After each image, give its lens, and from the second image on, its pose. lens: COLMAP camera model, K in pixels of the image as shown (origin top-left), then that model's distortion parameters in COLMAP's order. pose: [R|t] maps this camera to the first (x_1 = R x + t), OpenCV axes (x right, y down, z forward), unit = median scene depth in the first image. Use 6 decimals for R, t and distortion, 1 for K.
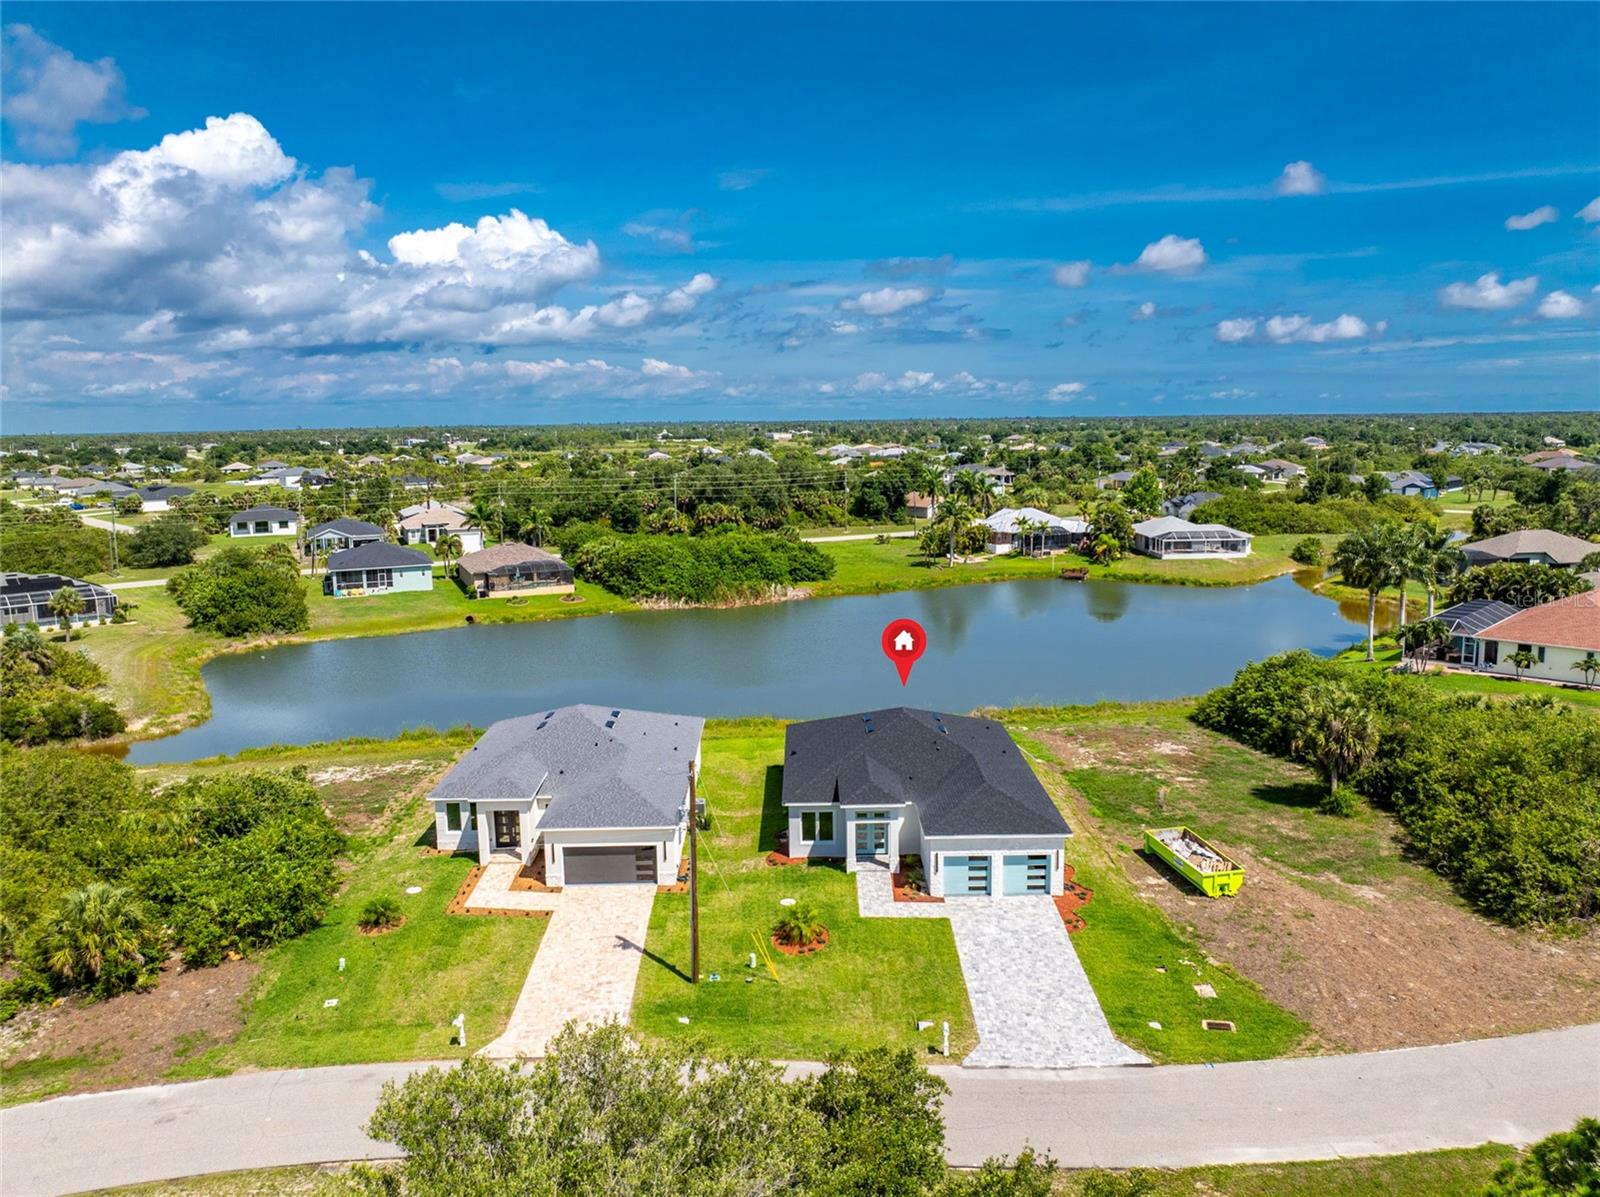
lens RADIAL K [[1120.8, 0, 800.0], [0, 1120.8, 598.5], [0, 0, 1]] dist [-0.036530, 0.003495]
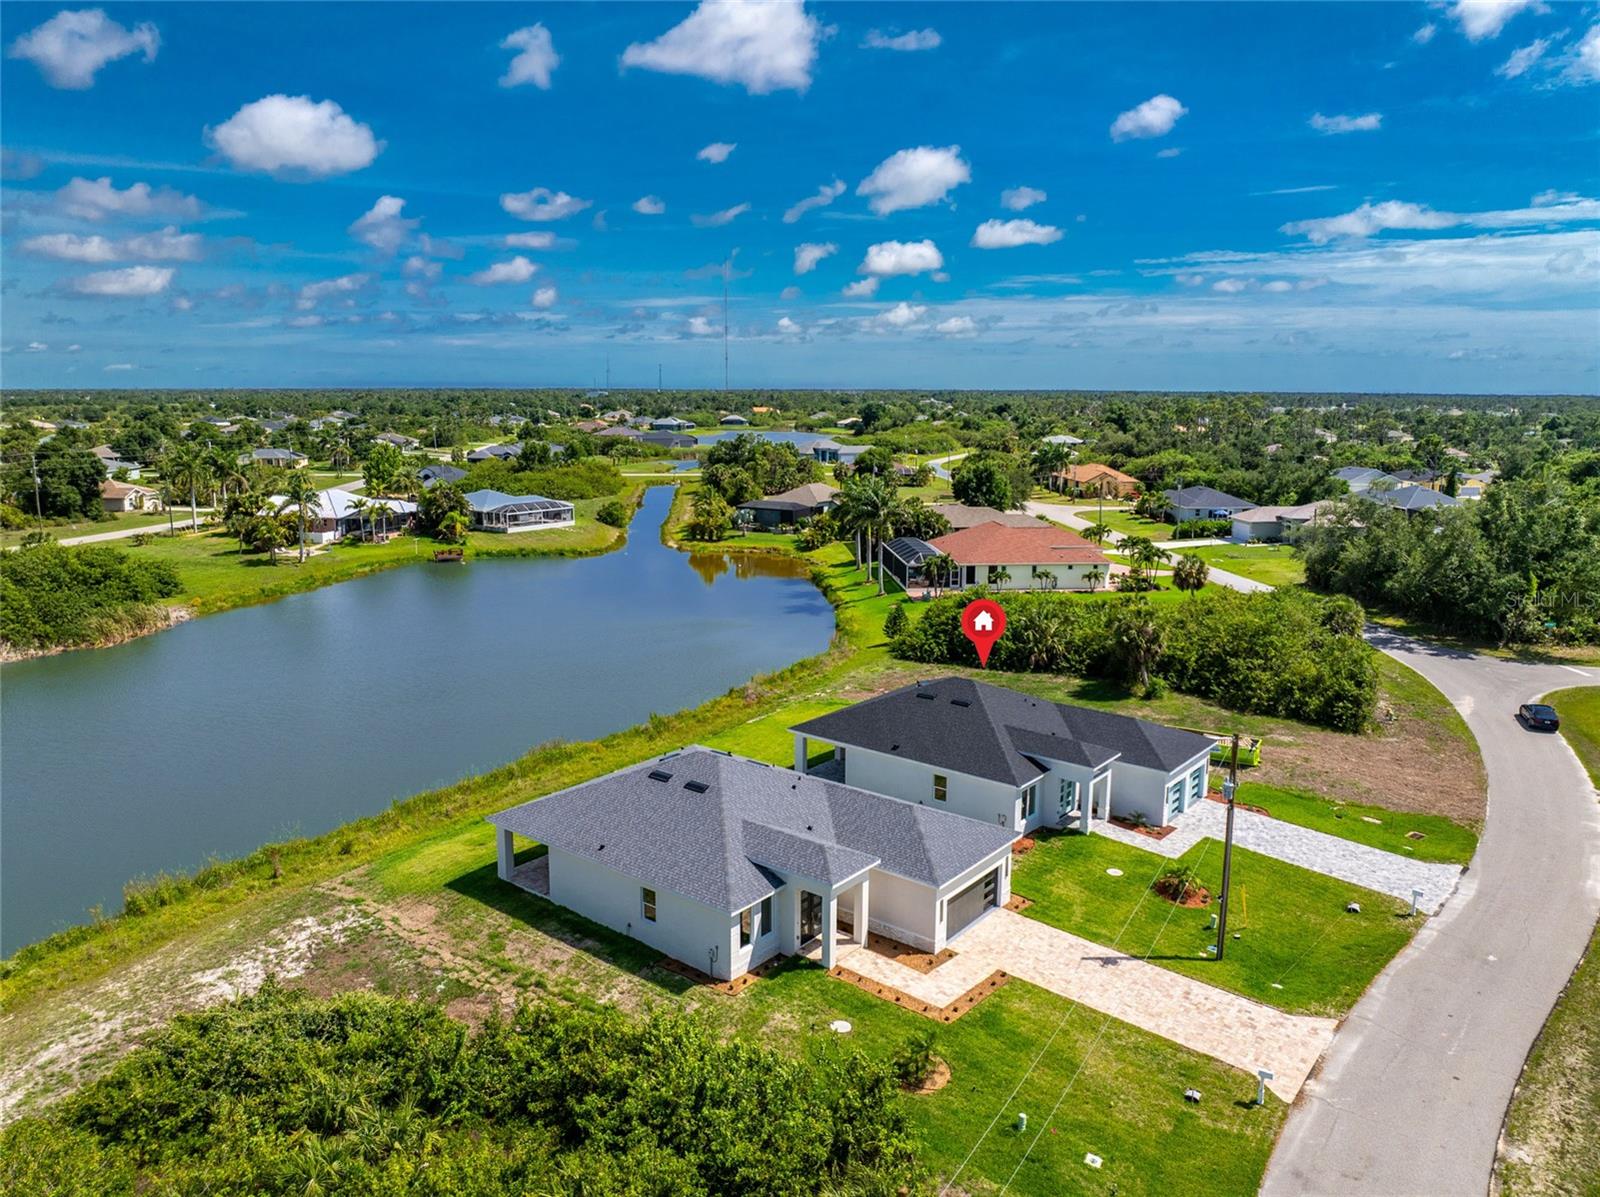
lens RADIAL K [[1120.8, 0, 800.0], [0, 1120.8, 598.5], [0, 0, 1]] dist [-0.036530, 0.003495]
pose [[0.637412, -0.123919, 0.760493, -0.373108], [0.107033, 0.991654, 0.071876, -0.029293], [-0.763053, 0.035583, 0.645356, 0.229456]]
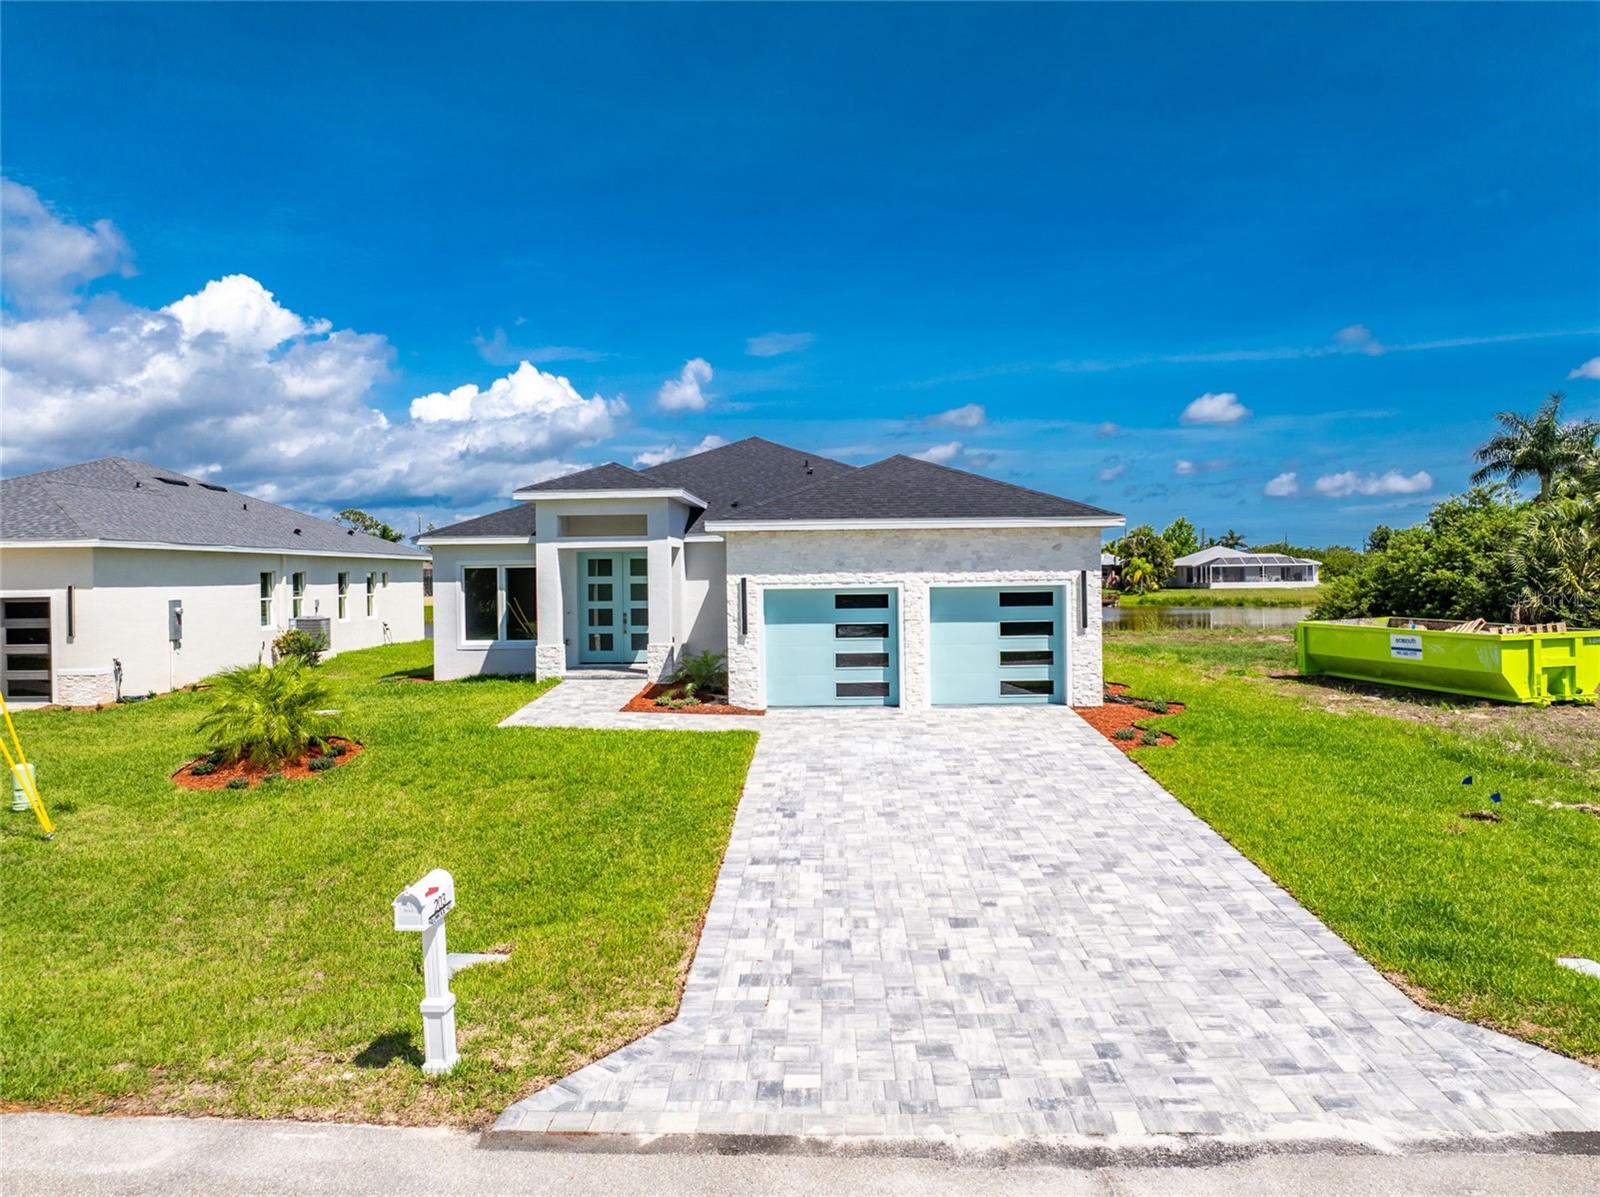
lens RADIAL K [[1128.7, 0, 800.0], [0, 1128.7, 598.5], [0, 0, 1]] dist [-0.033568, 0.001084]
pose [[0.999808, 0.001457, -0.019558, 0.060149], [-0.004079, 0.990879, -0.134694, 0.115044], [0.019184, 0.134748, 0.990694, 0.262223]]
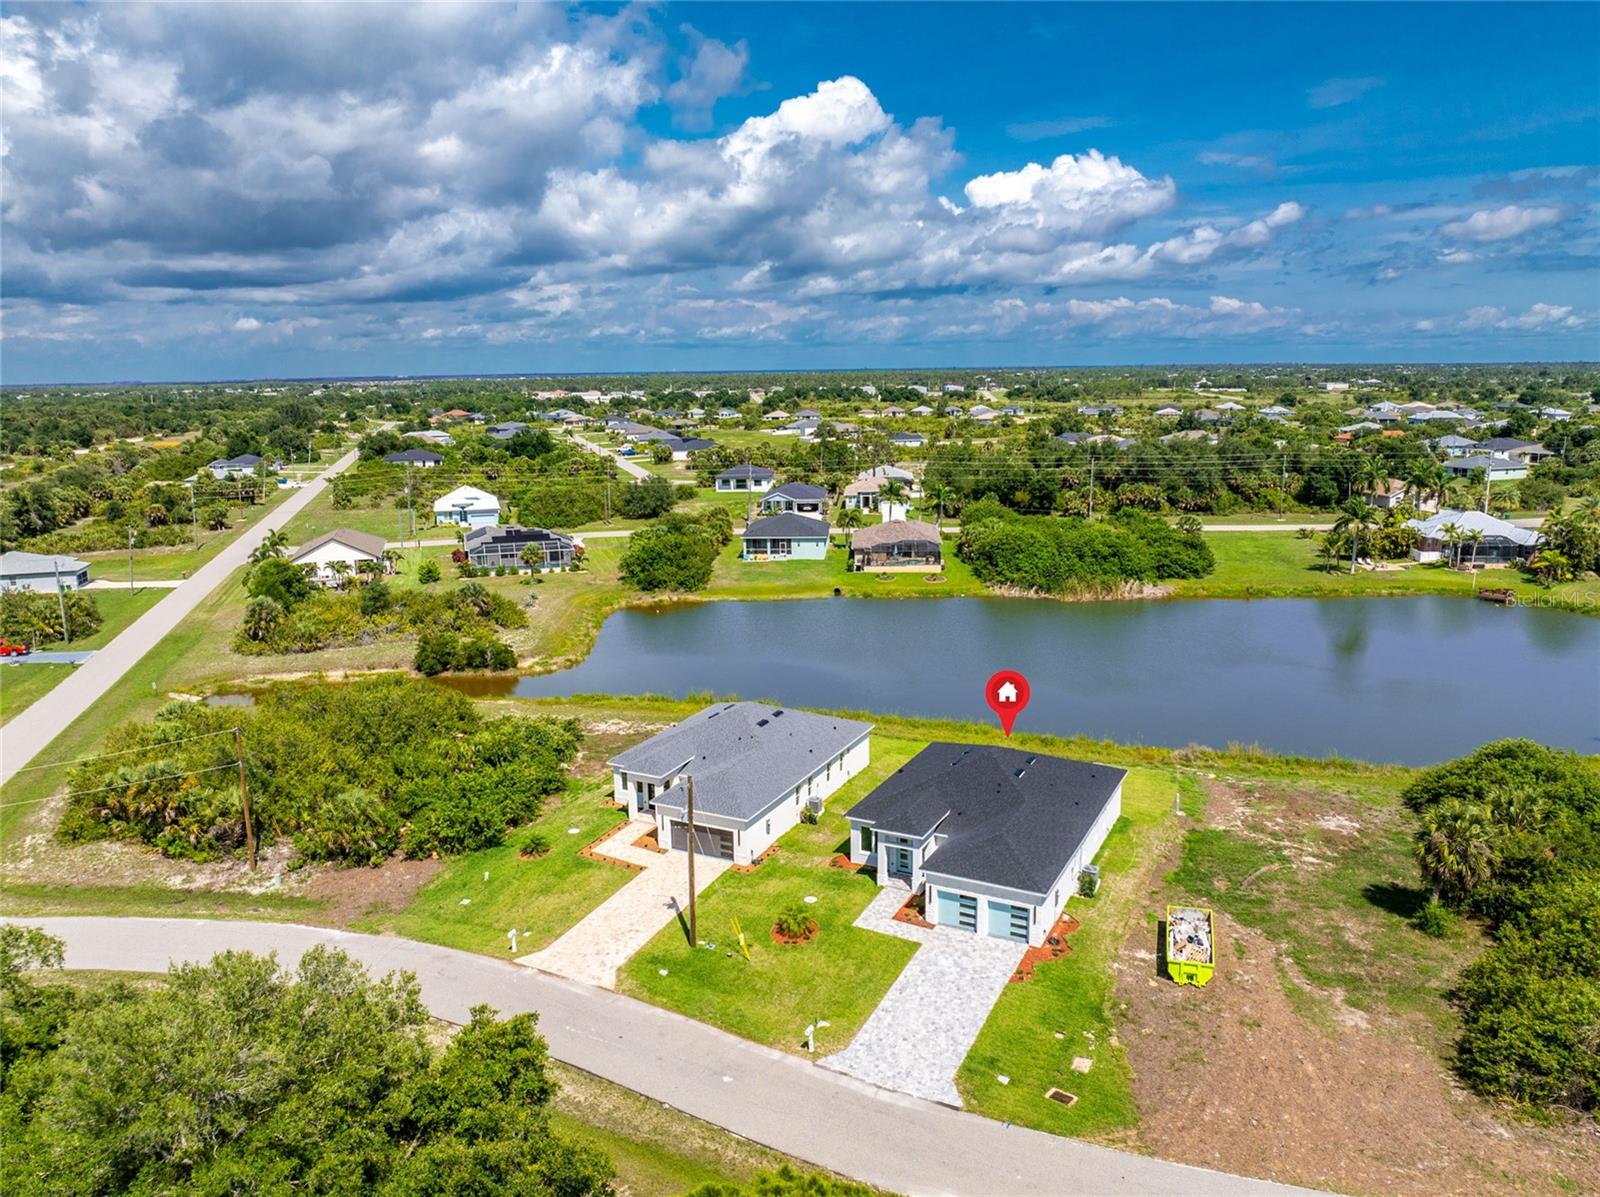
lens RADIAL K [[1117.8, 0, 801.2], [0, 1117.8, 595.5], [0, 0, 1]] dist [-0.036311, -0.001805]
pose [[0.888449, 0.091661, -0.449730, 0.198472], [-0.069786, 0.995441, 0.065021, -0.052748], [0.453639, -0.026382, 0.890795, -0.024102]]
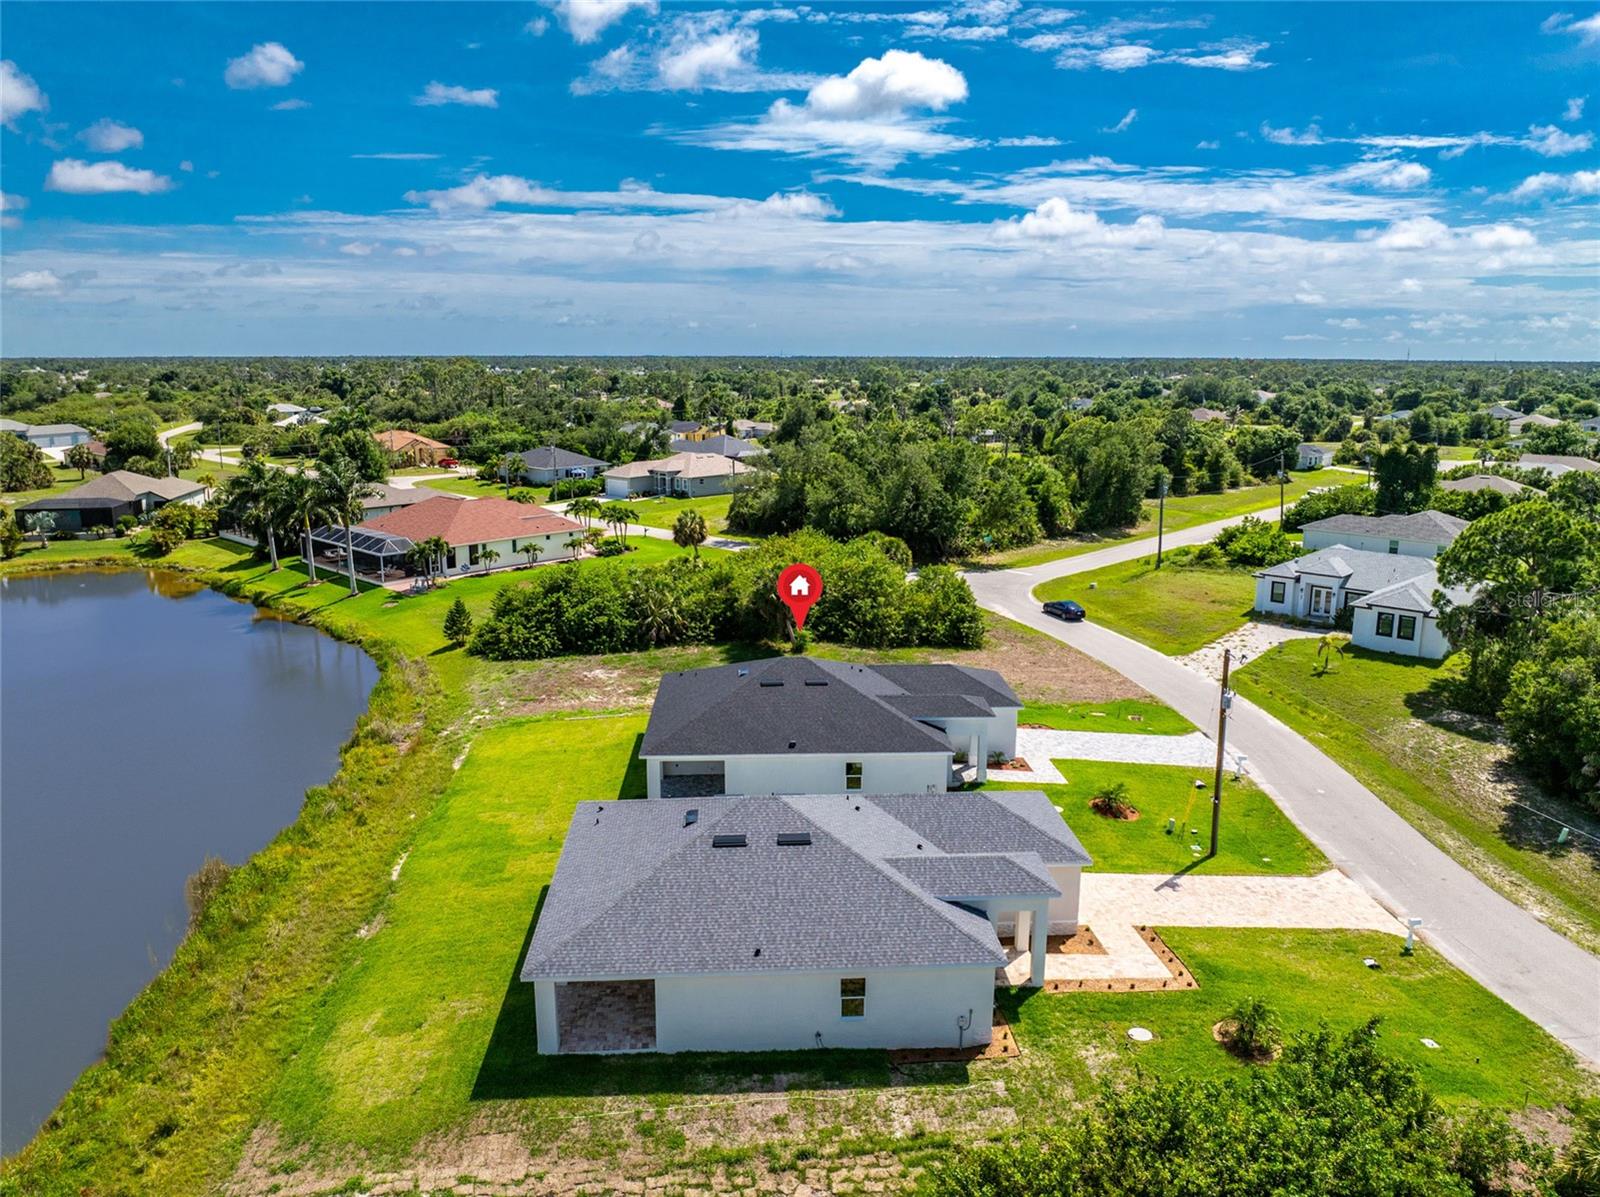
lens RADIAL K [[1117.8, 0, 801.2], [0, 1117.8, 595.5], [0, 0, 1]] dist [-0.036311, -0.001805]
pose [[-0.041389, -0.193932, 0.980141, -0.396568], [0.153293, 0.968135, 0.198030, -0.065279], [-0.987314, 0.158445, -0.010342, 0.493584]]
